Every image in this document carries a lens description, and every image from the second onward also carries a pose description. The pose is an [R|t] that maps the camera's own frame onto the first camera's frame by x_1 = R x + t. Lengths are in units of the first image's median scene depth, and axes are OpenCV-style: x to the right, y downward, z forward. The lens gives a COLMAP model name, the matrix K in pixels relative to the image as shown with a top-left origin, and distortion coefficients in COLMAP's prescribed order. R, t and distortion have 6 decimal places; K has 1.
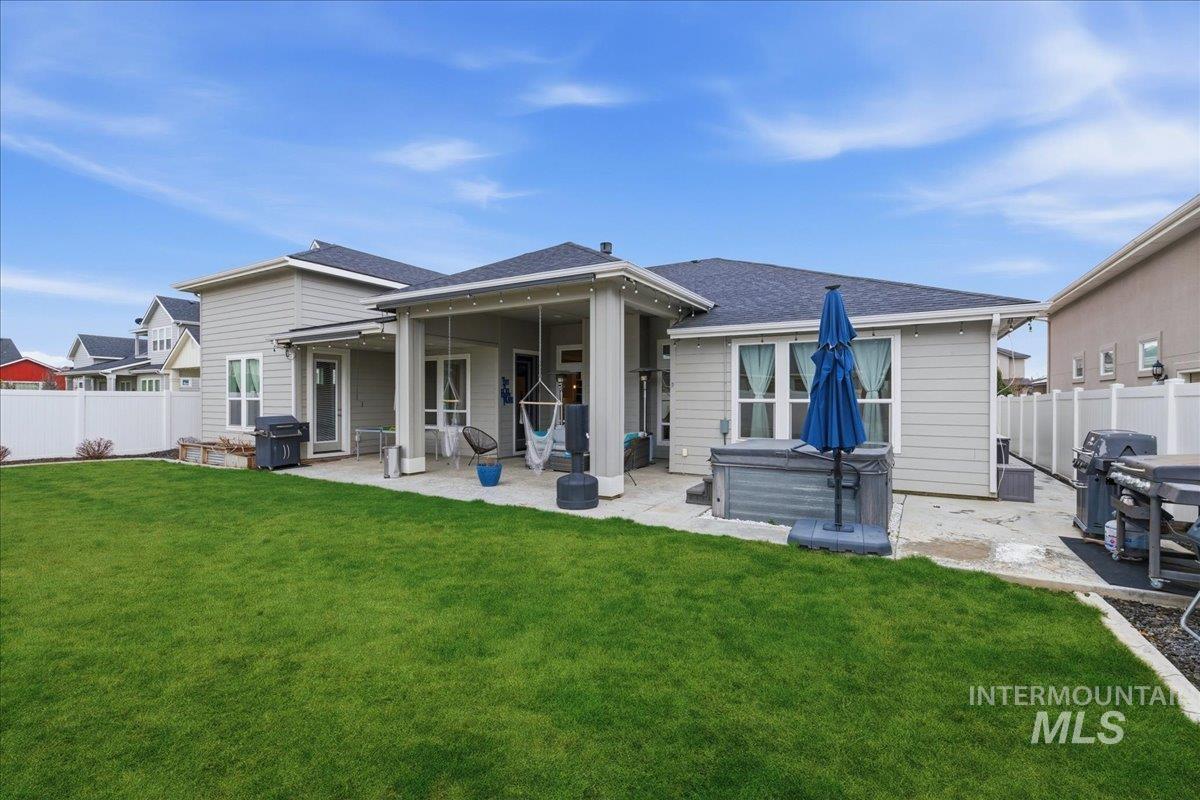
lens RADIAL K [[519.4, 0, 602.7], [0, 519.4, 403.6], [0, 0, 1]] dist [-0.001836, 0.000069]
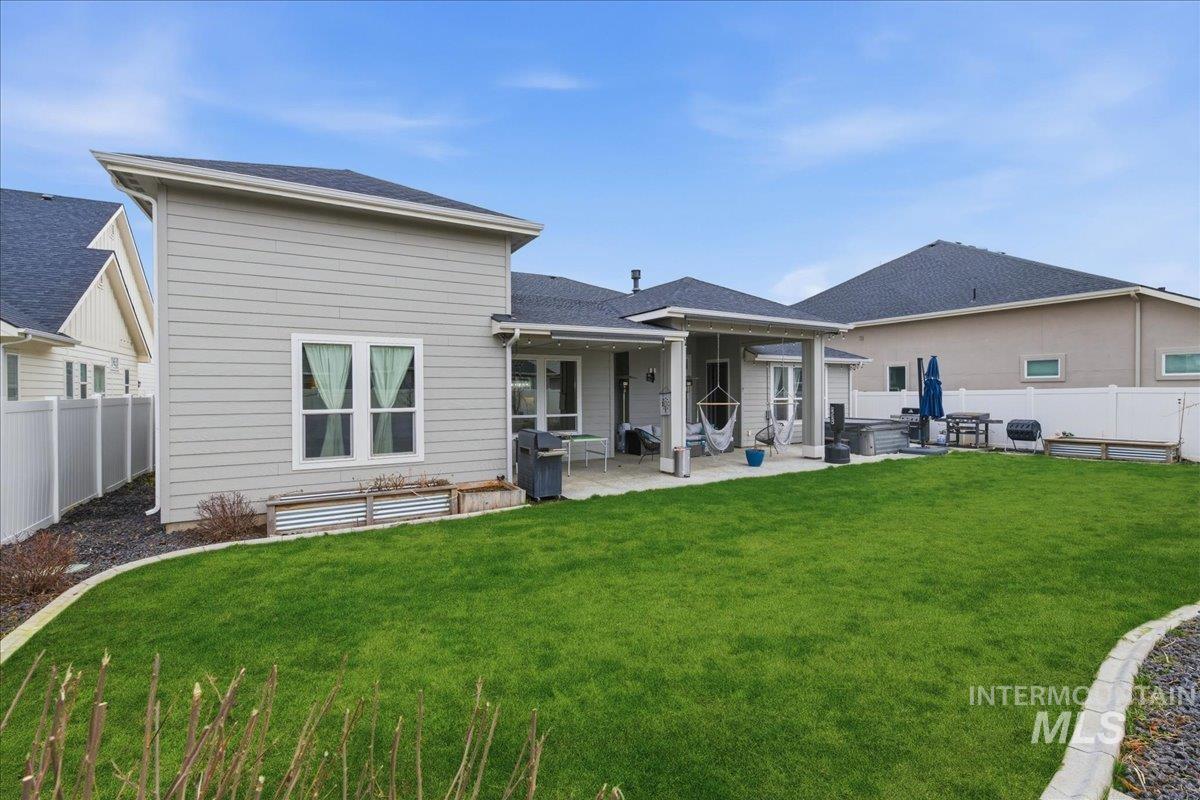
lens RADIAL K [[516.6, 0, 597.8], [0, 516.6, 396.6], [0, 0, 1]] dist [-0.000935, -0.000114]
pose [[0.496215, -0.016126, 0.868050, -1.414971], [0.013043, 0.999853, 0.011119, -0.037668], [-0.868101, 0.005805, 0.496353, 0.614272]]
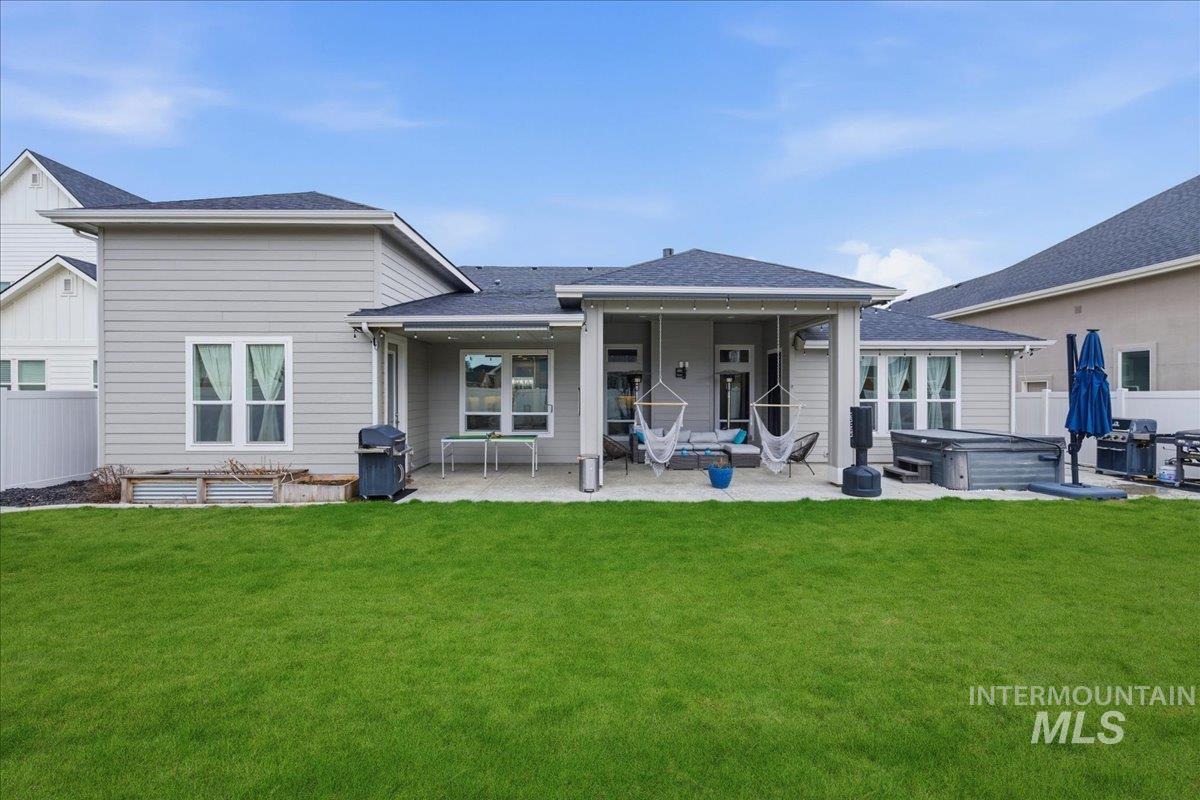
lens RADIAL K [[516.6, 0, 597.8], [0, 516.6, 396.6], [0, 0, 1]] dist [-0.000935, -0.000114]
pose [[0.851826, -0.007149, 0.523776, -0.849305], [0.005703, 0.999974, 0.004373, -0.022415], [-0.523794, -0.000738, 0.851845, 0.237351]]
